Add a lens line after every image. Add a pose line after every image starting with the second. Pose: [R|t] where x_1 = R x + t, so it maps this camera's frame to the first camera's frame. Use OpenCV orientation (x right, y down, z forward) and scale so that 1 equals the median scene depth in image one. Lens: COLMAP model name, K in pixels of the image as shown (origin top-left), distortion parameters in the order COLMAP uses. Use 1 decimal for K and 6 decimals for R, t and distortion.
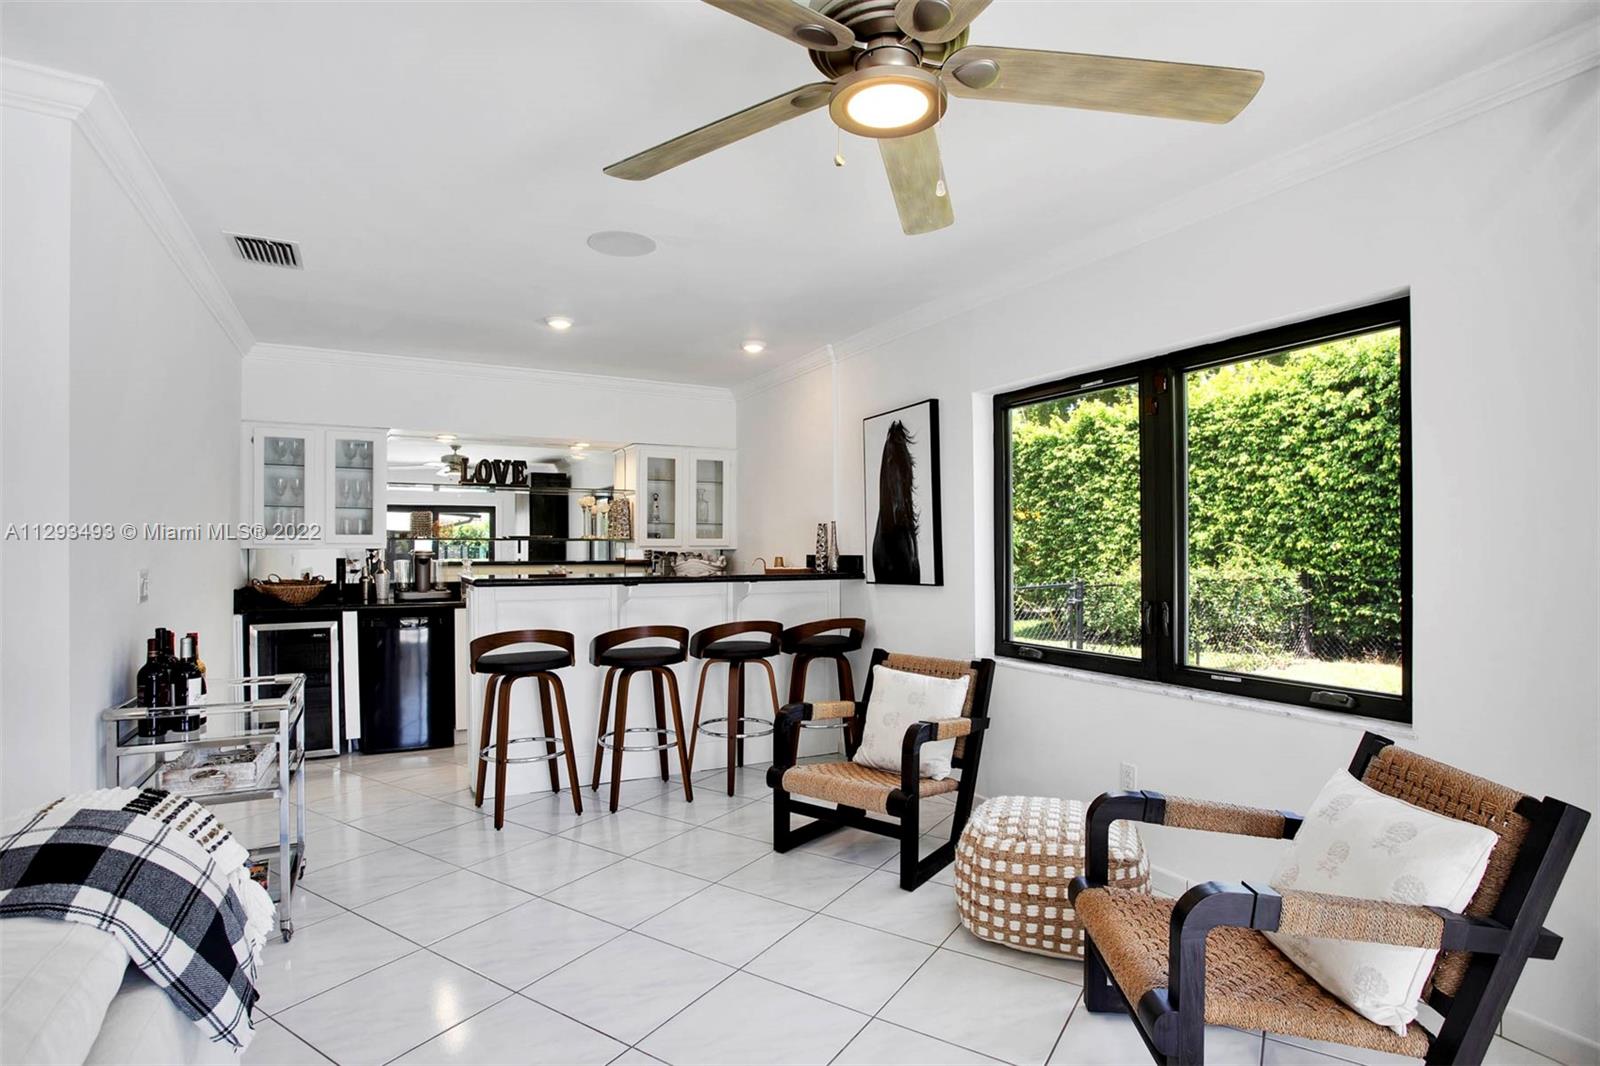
lens RADIAL K [[797.3, 0, 800.1], [0, 797.3, 539.4], [0, 0, 1]] dist [-0.068625, 0.000647]
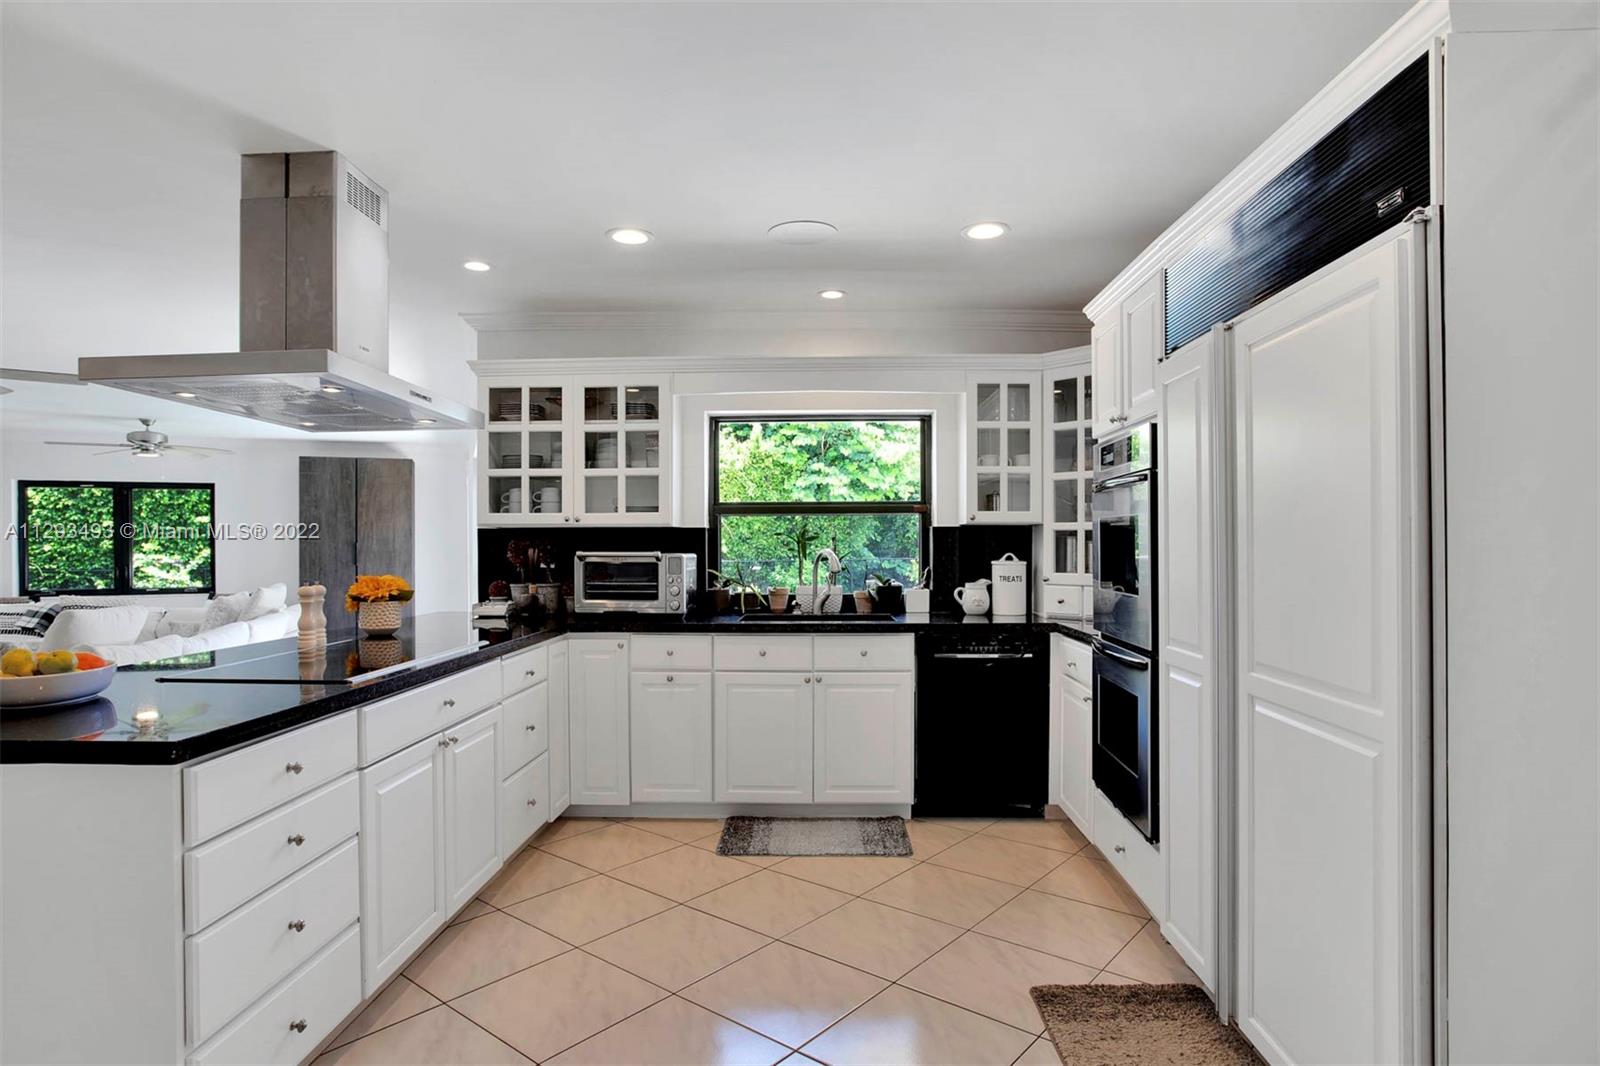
lens RADIAL K [[884.8, 0, 770.4], [0, 884.8, 542.9], [0, 0, 1]] dist [0.001774, 0.001785]
pose [[0.141994, 0.001277, 0.989867, -1.670204], [-0.003861, 0.999992, -0.000736, -0.010107], [-0.989860, -0.003718, 0.141998, -1.259981]]
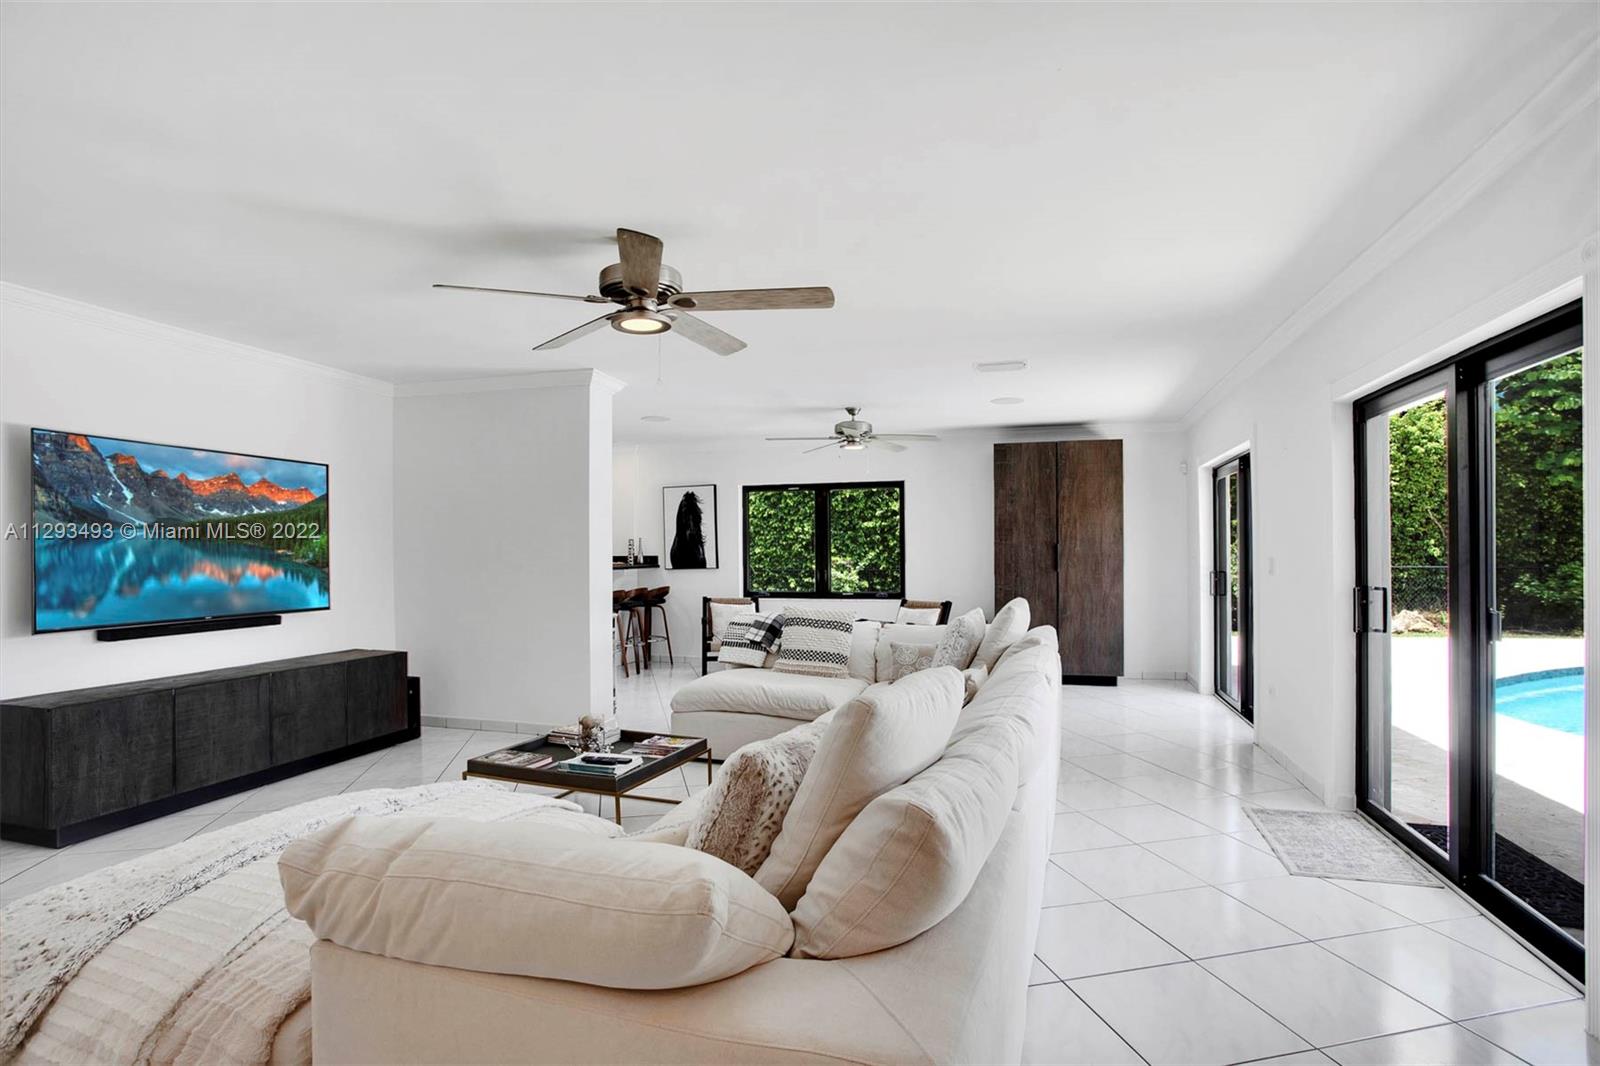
lens RADIAL K [[797.3, 0, 800.1], [0, 797.3, 539.4], [0, 0, 1]] dist [-0.068625, 0.000647]
pose [[0.692509, 0.006447, 0.721380, -1.152050], [-0.000843, 0.999967, -0.008128, -0.004286], [-0.721408, 0.005021, 0.692492, -0.648434]]
